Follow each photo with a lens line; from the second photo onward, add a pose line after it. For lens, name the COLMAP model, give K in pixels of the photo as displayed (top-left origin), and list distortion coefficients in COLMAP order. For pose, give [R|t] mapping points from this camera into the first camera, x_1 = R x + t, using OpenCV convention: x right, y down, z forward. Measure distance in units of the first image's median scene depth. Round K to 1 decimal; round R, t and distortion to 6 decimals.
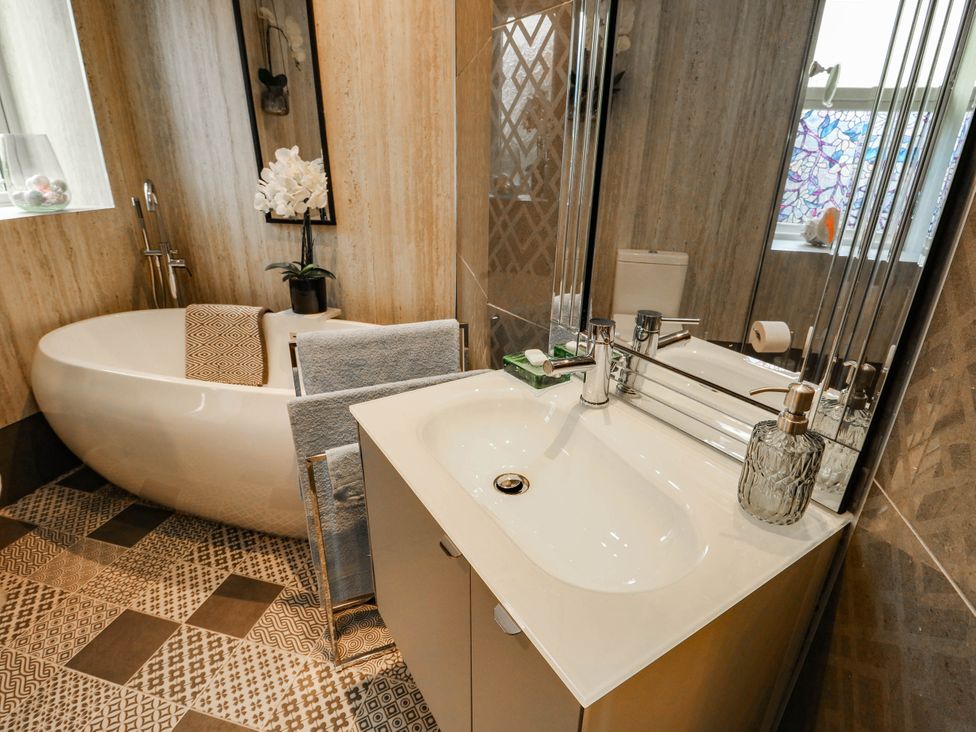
lens RADIAL K [[507.0, 0, 487.7], [0, 507.0, 368.8], [0, 0, 1]] dist [0.005333, -0.016152]
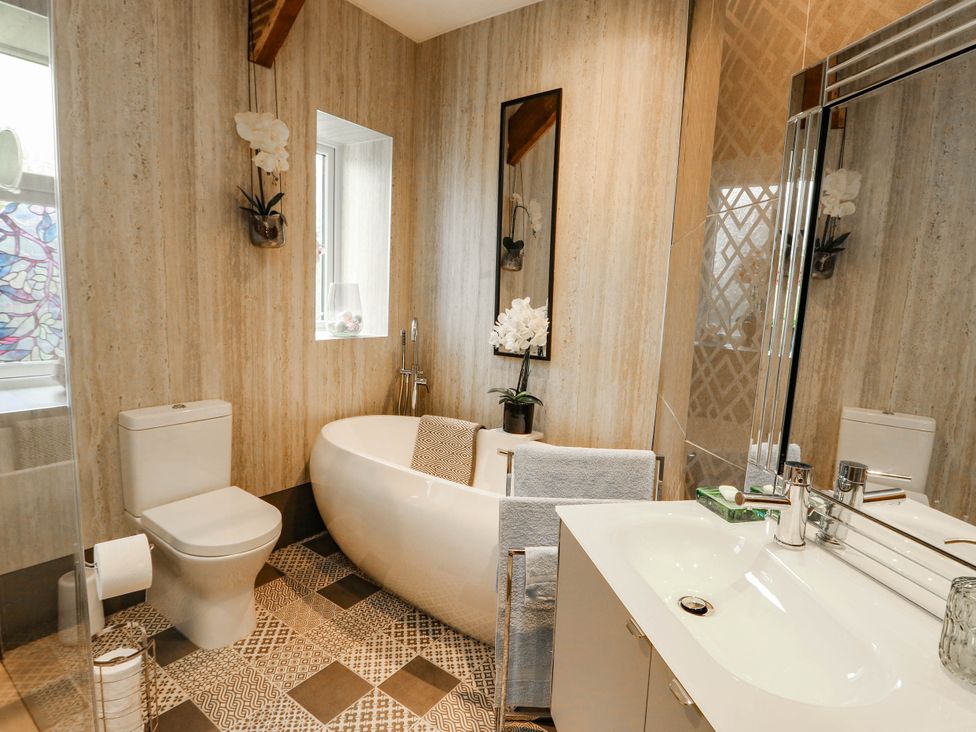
lens RADIAL K [[507.0, 0, 487.7], [0, 507.0, 368.8], [0, 0, 1]] dist [0.005333, -0.016152]
pose [[0.925316, 0.072194, -0.372262, 0.001022], [-0.167325, 0.958701, -0.229989, 0.028242], [0.340284, 0.275101, 0.899181, -0.097162]]
